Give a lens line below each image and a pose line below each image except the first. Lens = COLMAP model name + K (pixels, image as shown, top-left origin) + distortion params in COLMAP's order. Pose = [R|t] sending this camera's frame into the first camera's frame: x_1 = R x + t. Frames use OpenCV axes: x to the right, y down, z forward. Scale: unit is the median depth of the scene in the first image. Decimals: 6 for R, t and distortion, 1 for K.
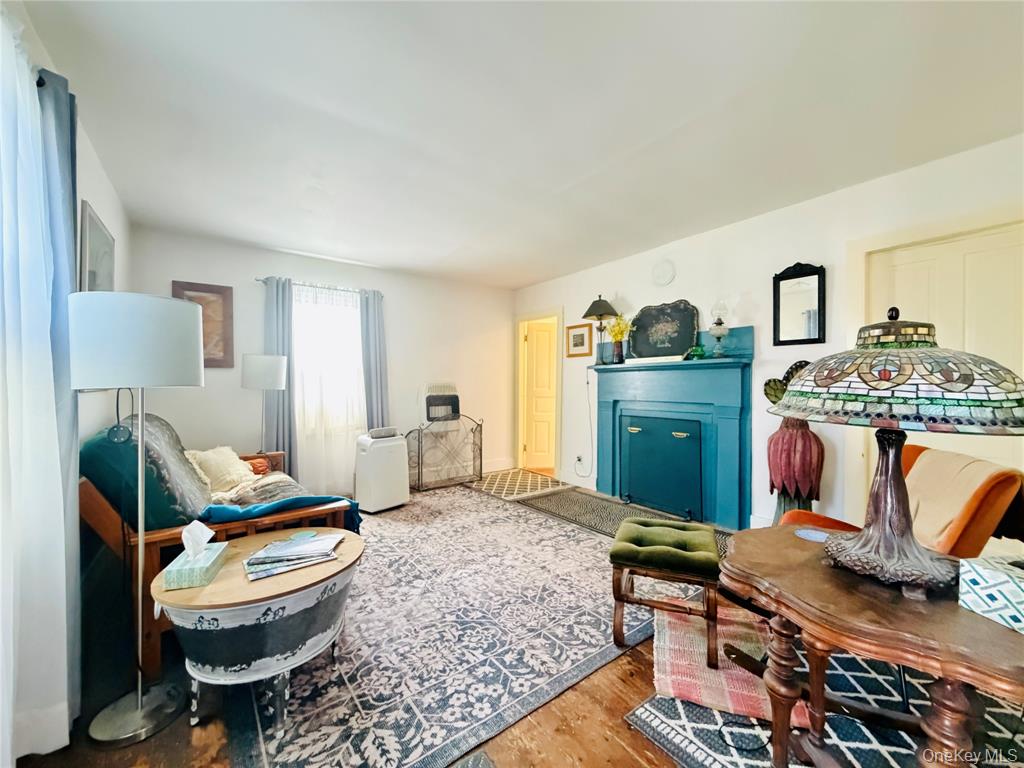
lens RADIAL K [[407.8, 0, 509.4], [0, 407.8, 385.0], [0, 0, 1]] dist [0.000180, 0.000397]
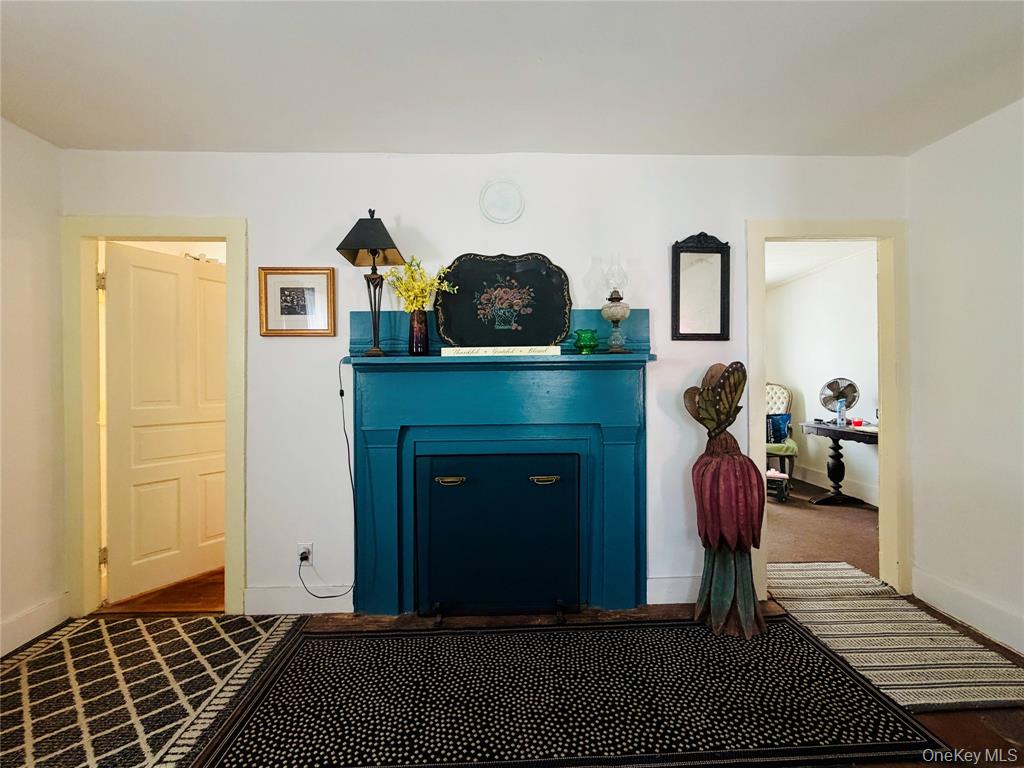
lens RADIAL K [[407.8, 0, 506.5], [0, 407.8, 386.3], [0, 0, 1]] dist [0.000180, 0.000397]
pose [[0.565648, -0.014186, 0.824525, -0.102792], [0.006867, 0.999898, 0.012492, -0.021292], [-0.824618, -0.001404, 0.565688, 0.705222]]
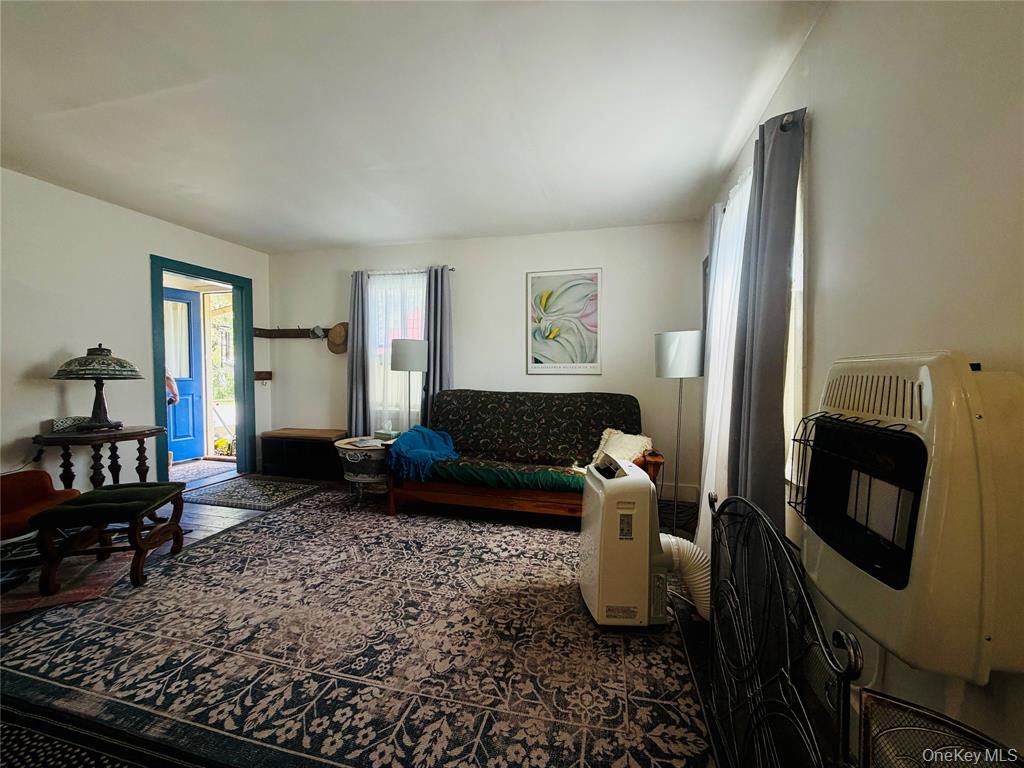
lens RADIAL K [[407.8, 0, 506.3], [0, 407.8, 382.4], [0, 0, 1]] dist [0.000180, 0.000397]
pose [[-0.778865, 0.013049, -0.627056, 0.128772], [-0.005886, 0.999587, 0.028111, 0.001152], [0.627164, 0.025586, -0.778467, 1.396270]]
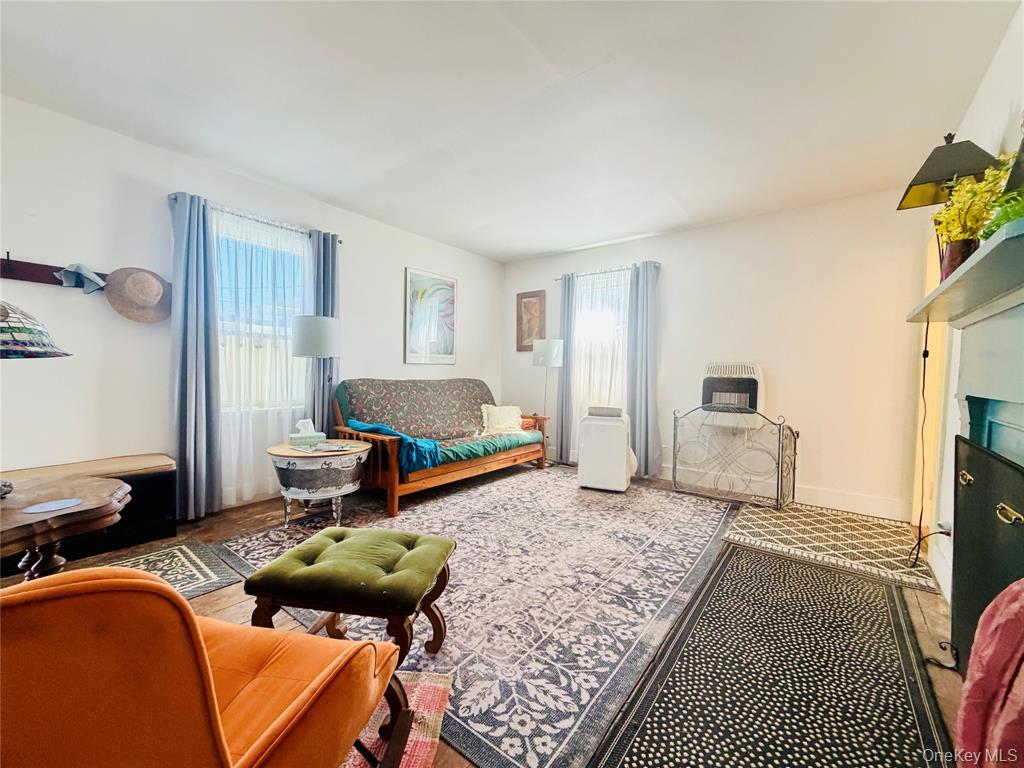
lens RADIAL K [[407.8, 0, 510.8], [0, 407.8, 384.6], [0, 0, 1]] dist [0.000180, 0.000397]
pose [[0.261013, 0.039444, -0.964529, 0.599471], [-0.018000, 0.999190, 0.035991, 0.023706], [0.965168, 0.007968, 0.261511, 0.562398]]
